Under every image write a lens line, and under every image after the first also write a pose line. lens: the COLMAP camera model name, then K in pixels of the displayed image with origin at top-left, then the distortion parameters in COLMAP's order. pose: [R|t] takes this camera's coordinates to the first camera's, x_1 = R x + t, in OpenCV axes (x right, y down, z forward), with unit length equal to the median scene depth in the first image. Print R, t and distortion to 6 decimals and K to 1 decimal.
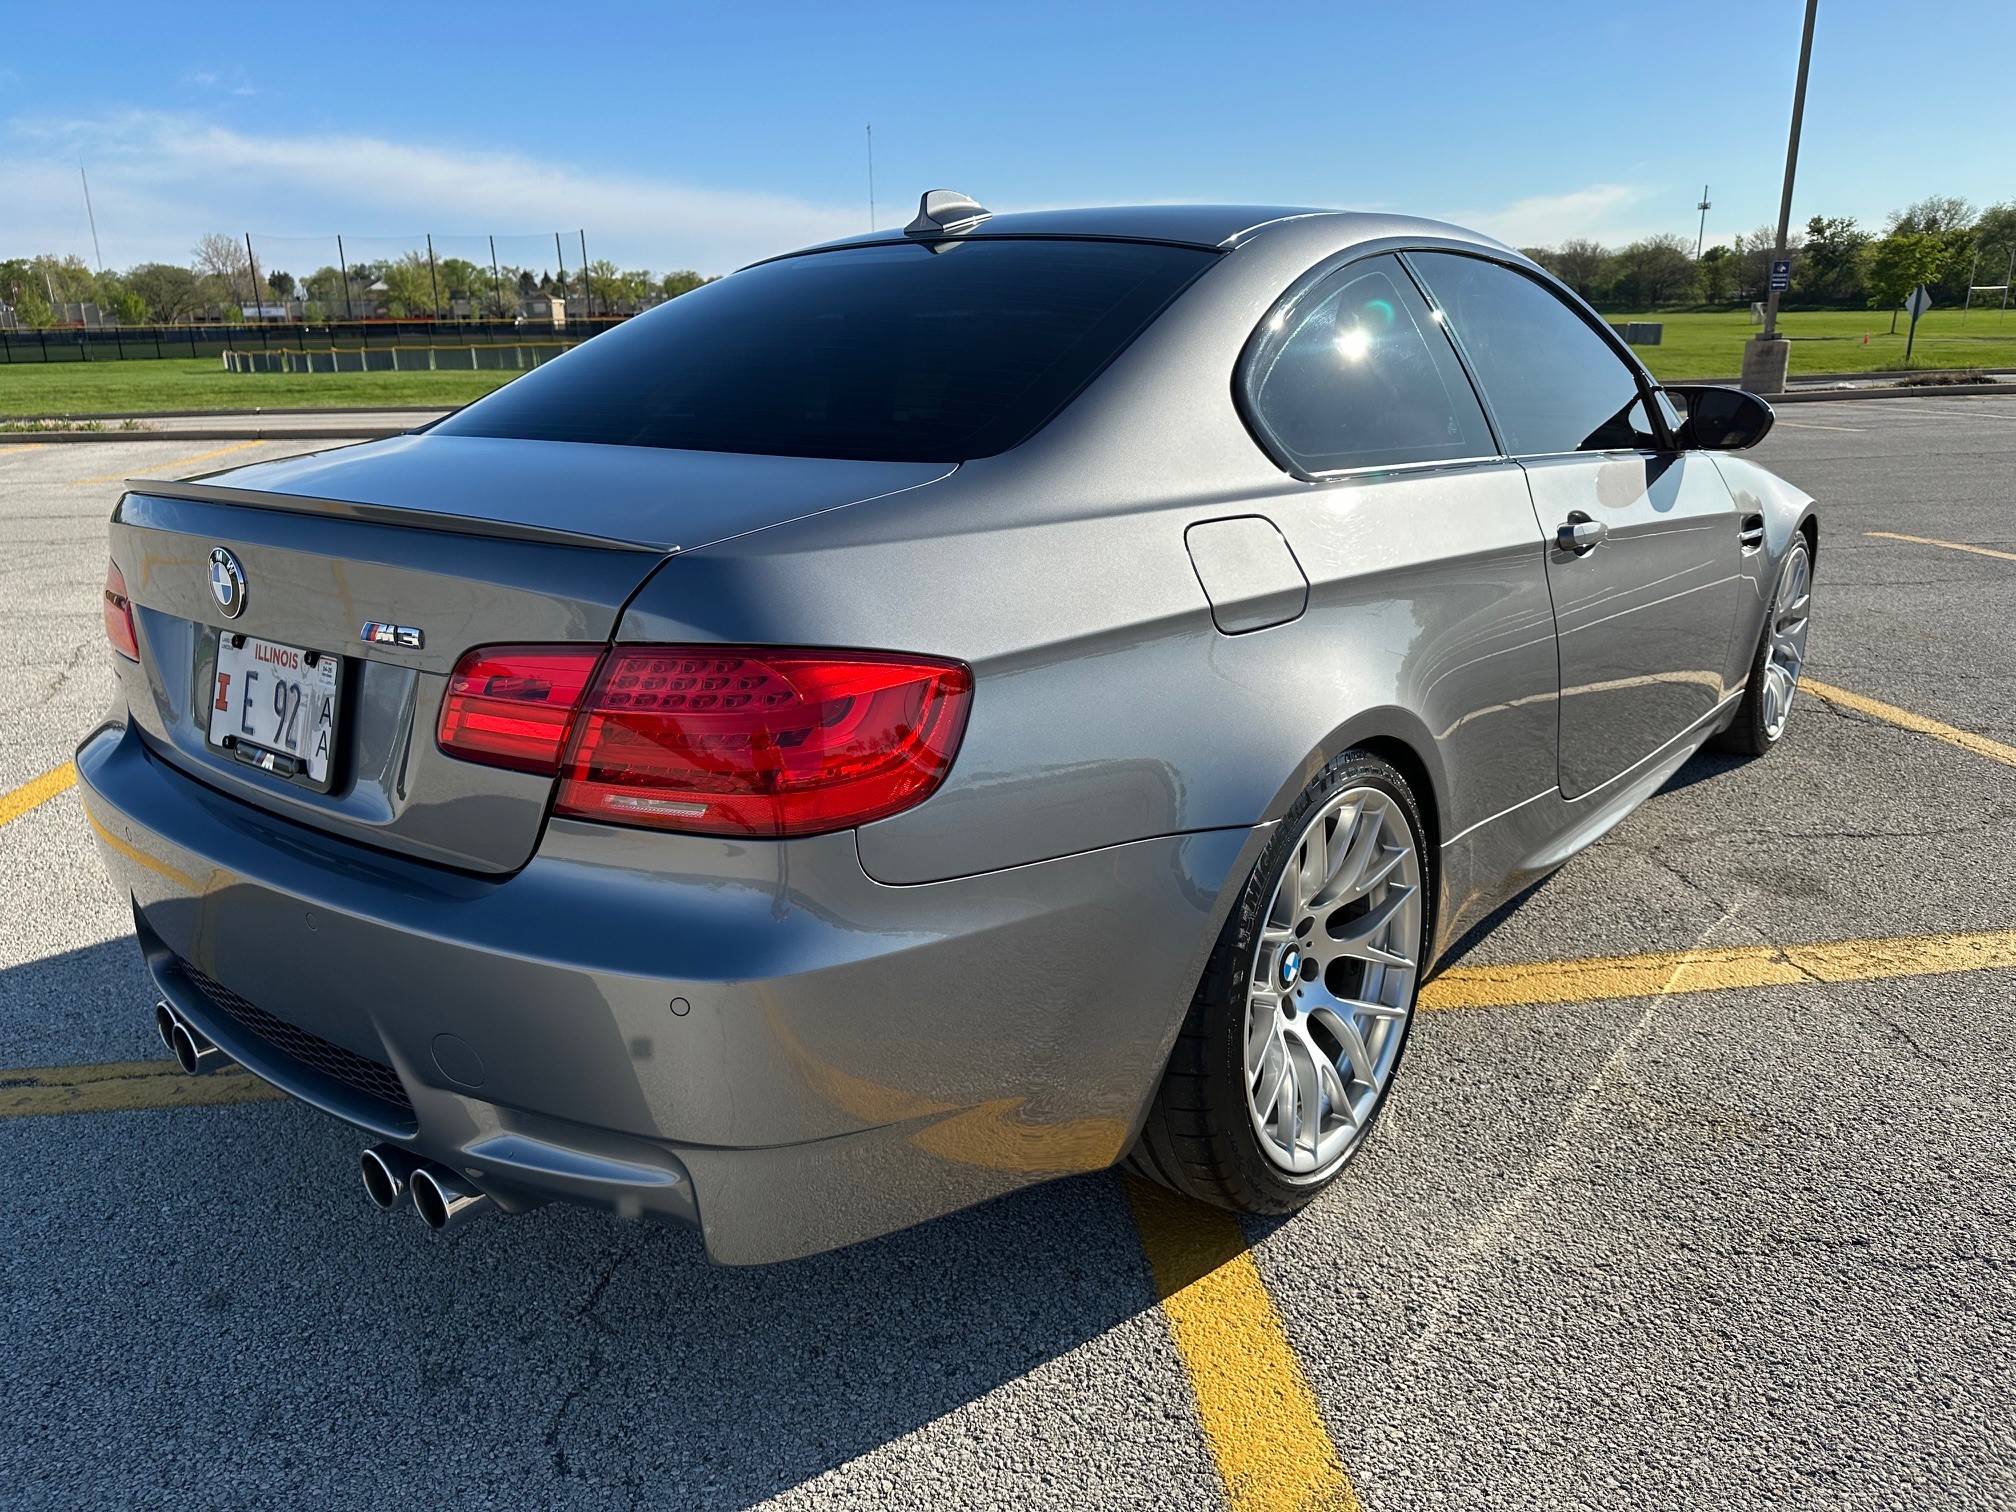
lens RADIAL K [[1489.9, 0, 1000.1], [0, 1489.9, 761.5], [0, 0, 1]] dist [0.032724, -0.015807]
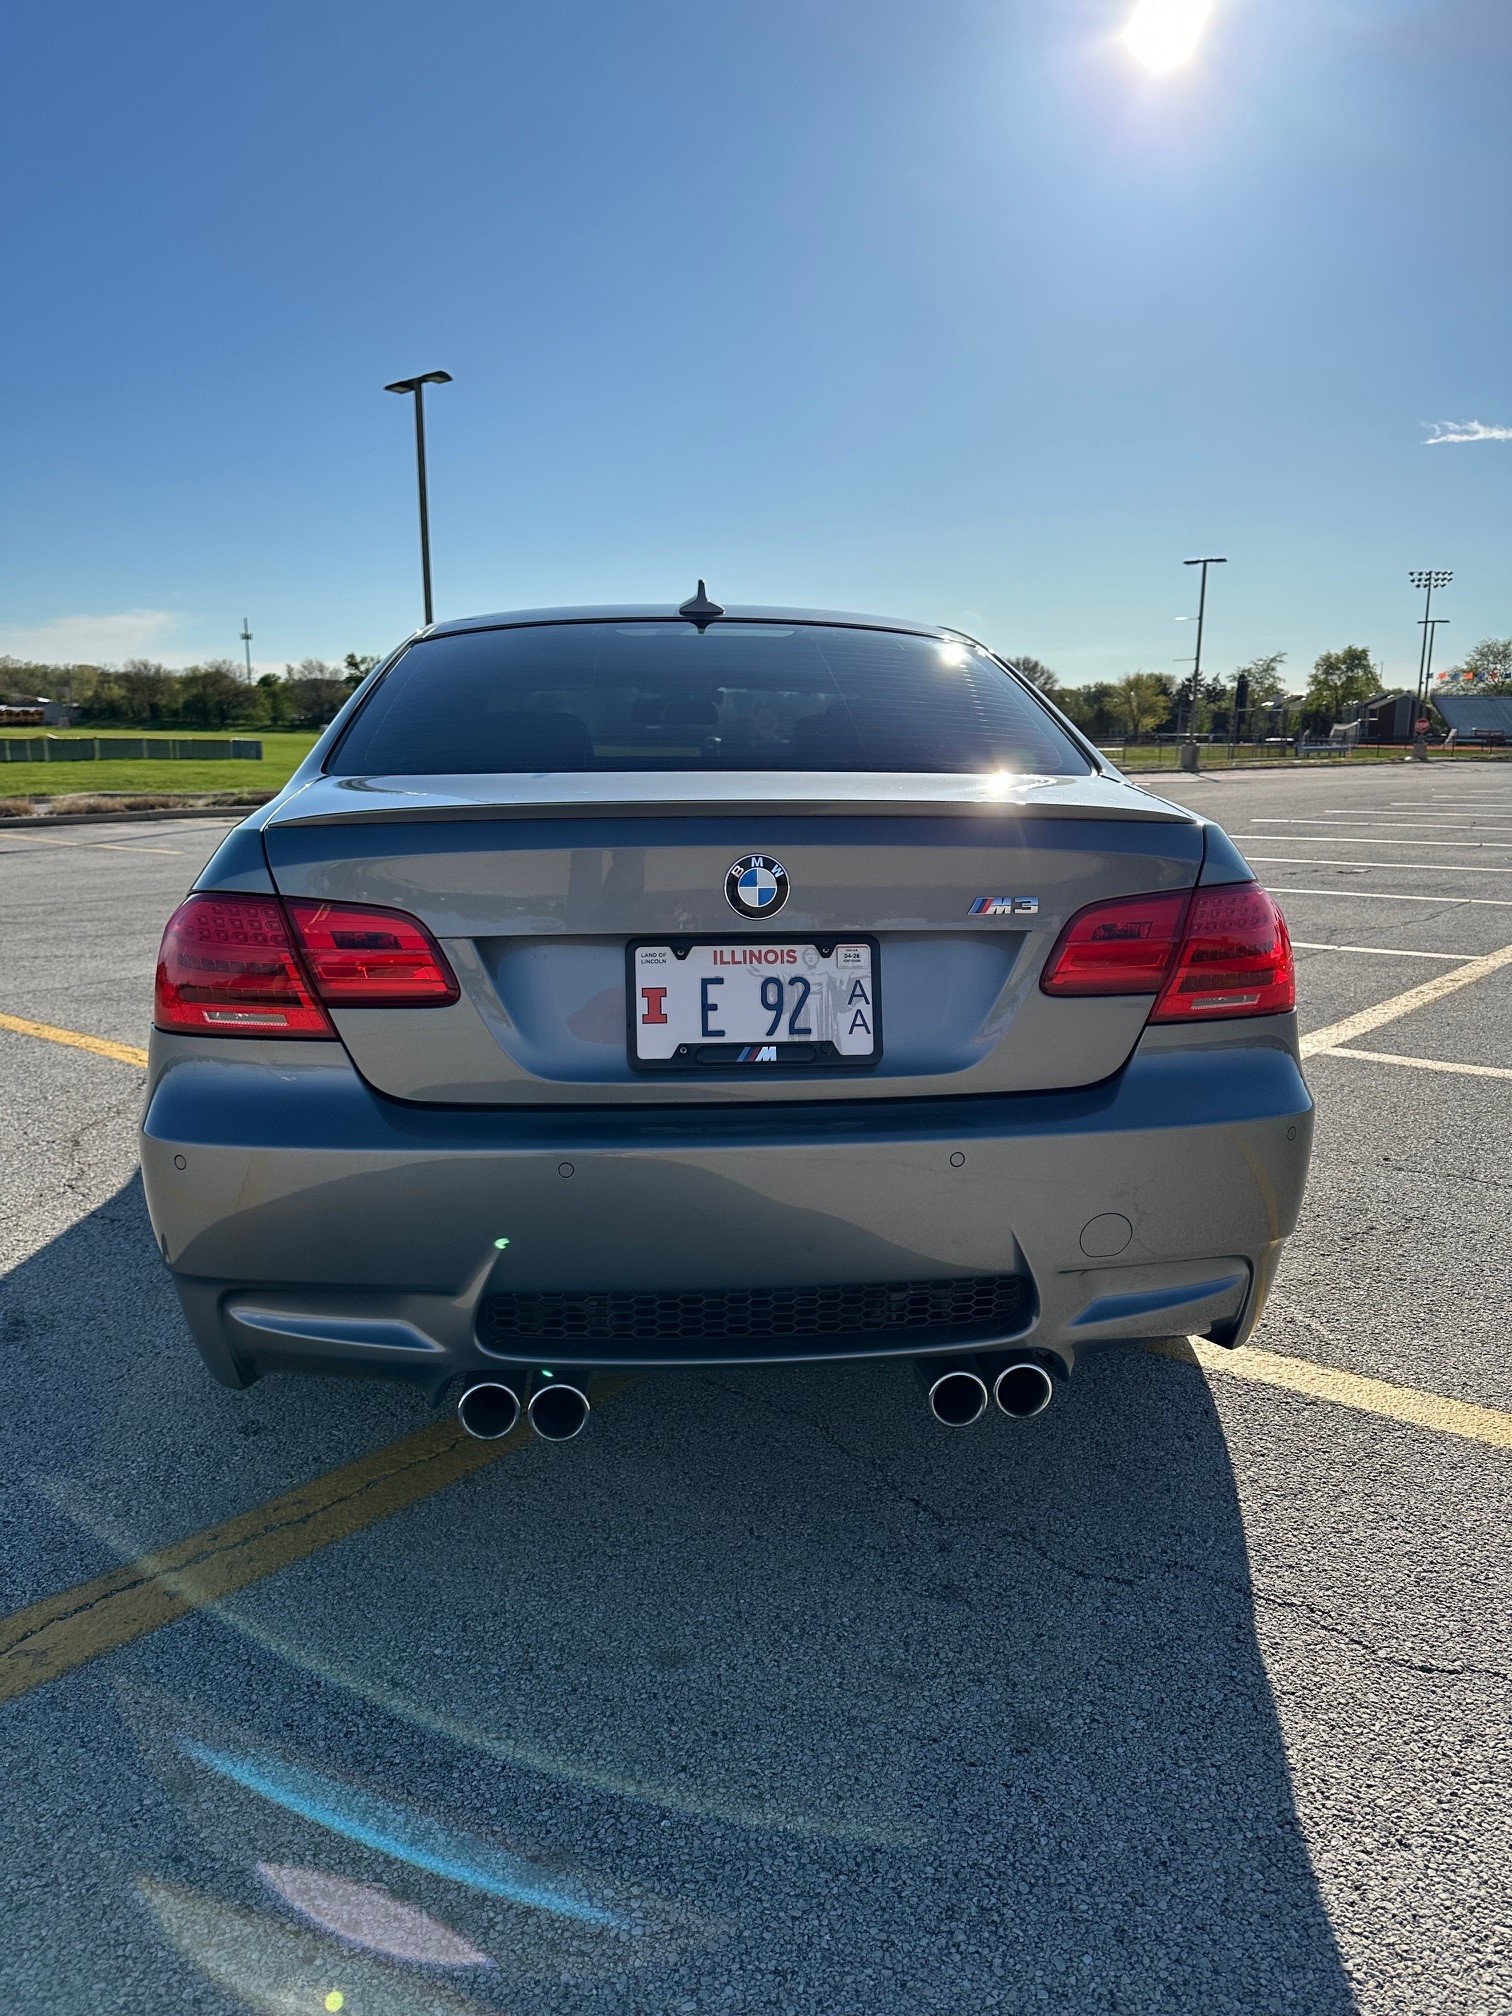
lens RADIAL K [[1489.9, 0, 778.6], [0, 1489.9, 1008.4], [0, 0, 1]] dist [0.032724, -0.015807]
pose [[0.703690, -0.109030, 0.702091, -1.219177], [0.184885, 0.982214, -0.032774, 0.003991], [-0.686030, 0.152869, 0.711332, 0.237981]]
